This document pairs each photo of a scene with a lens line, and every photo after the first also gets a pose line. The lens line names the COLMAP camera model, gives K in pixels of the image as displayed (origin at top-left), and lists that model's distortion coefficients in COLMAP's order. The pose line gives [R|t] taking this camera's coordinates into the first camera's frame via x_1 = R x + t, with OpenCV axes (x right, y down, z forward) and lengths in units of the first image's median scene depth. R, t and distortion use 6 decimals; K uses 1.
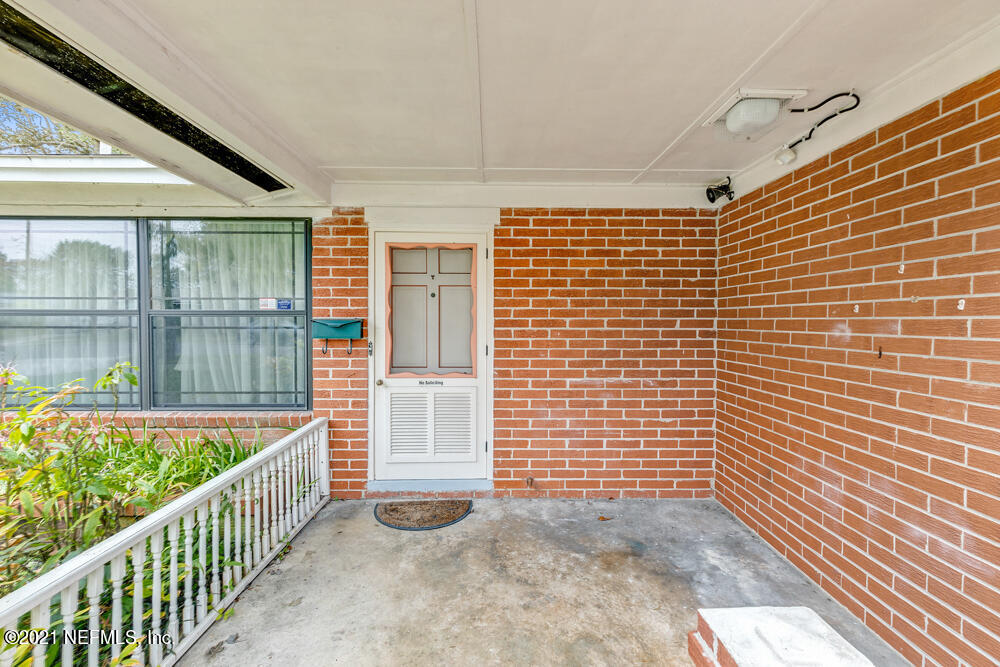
lens RADIAL K [[444.5, 0, 498.2], [0, 444.5, 345.4], [0, 0, 1]] dist [0.003804, 0.000077]
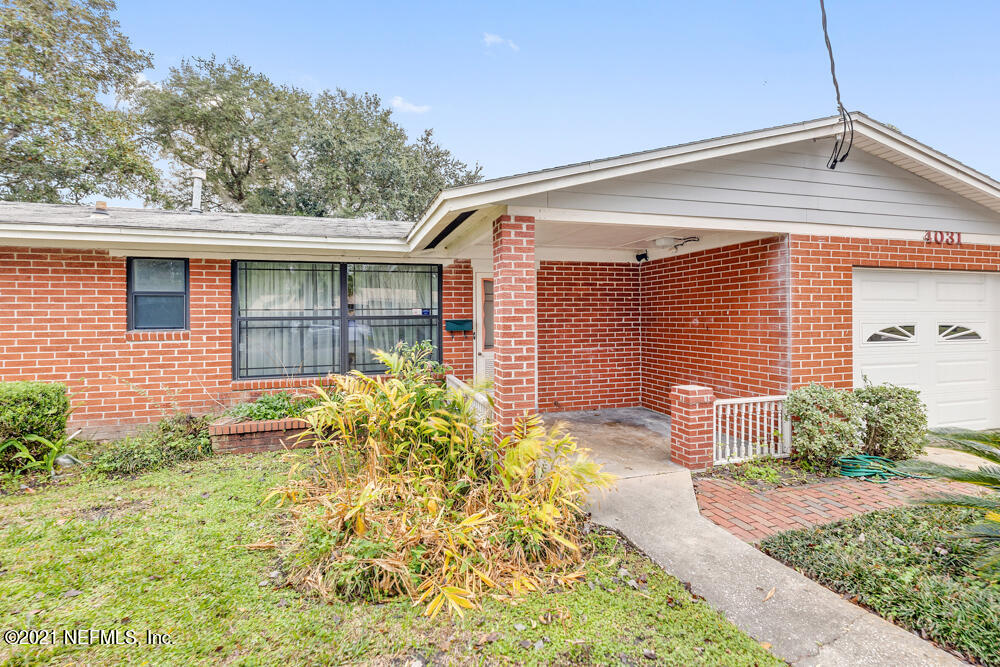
lens RADIAL K [[444.5, 0, 498.2], [0, 444.5, 345.4], [0, 0, 1]] dist [0.003804, 0.000077]
pose [[0.965567, -0.029408, 0.258487, -0.671127], [0.028298, 0.999567, 0.008015, 0.035442], [-0.258611, -0.000424, 0.965982, -0.801441]]
